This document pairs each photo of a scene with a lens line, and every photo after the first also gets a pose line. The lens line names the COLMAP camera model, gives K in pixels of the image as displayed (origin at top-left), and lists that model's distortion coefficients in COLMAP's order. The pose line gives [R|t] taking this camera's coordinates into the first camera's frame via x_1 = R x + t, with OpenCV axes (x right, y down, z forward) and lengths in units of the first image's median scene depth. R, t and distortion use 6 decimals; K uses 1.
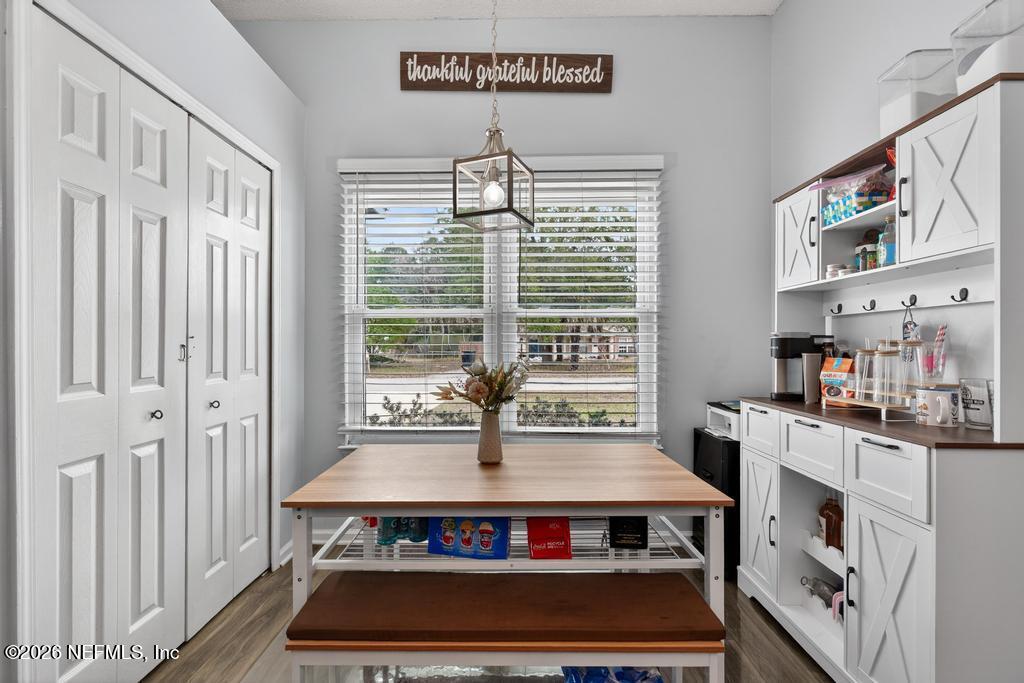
lens RADIAL K [[443.6, 0, 508.4], [0, 443.6, 343.9], [0, 0, 1]] dist [-0.001349, -0.000142]
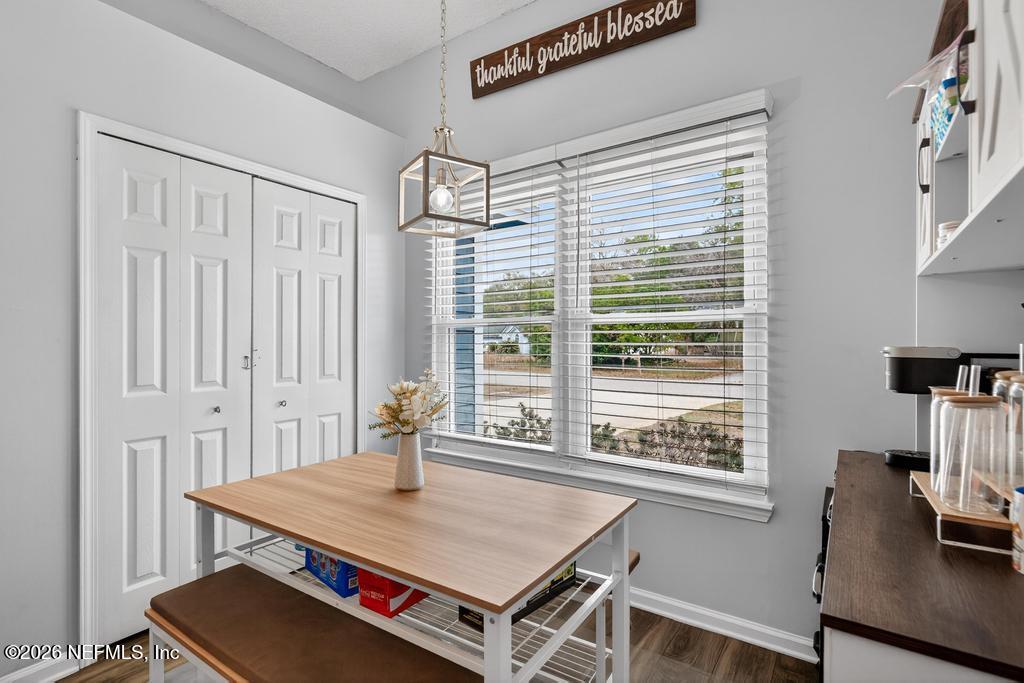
lens RADIAL K [[460.5, 0, 505.2], [0, 460.5, 341.2], [0, 0, 1]] dist [-0.002486, -0.000495]
pose [[0.844801, -0.001076, -0.535079, 0.379383], [-0.002721, 0.999976, -0.006306, -0.021907], [0.535073, 0.006784, 0.844778, 0.169398]]
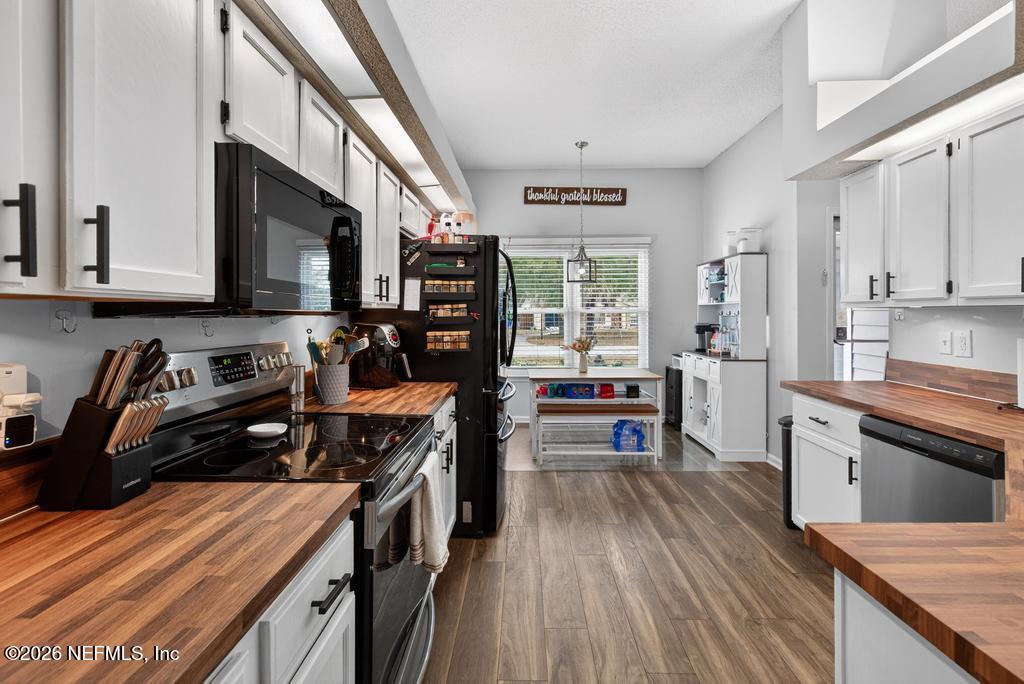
lens RADIAL K [[429.5, 0, 518.7], [0, 429.5, 314.6], [0, 0, 1]] dist [-0.000027, -0.000063]
pose [[0.999927, -0.002784, -0.011748, -0.250430], [0.002810, 0.999994, 0.002217, -0.060454], [0.011742, -0.002250, 0.999929, -1.030451]]
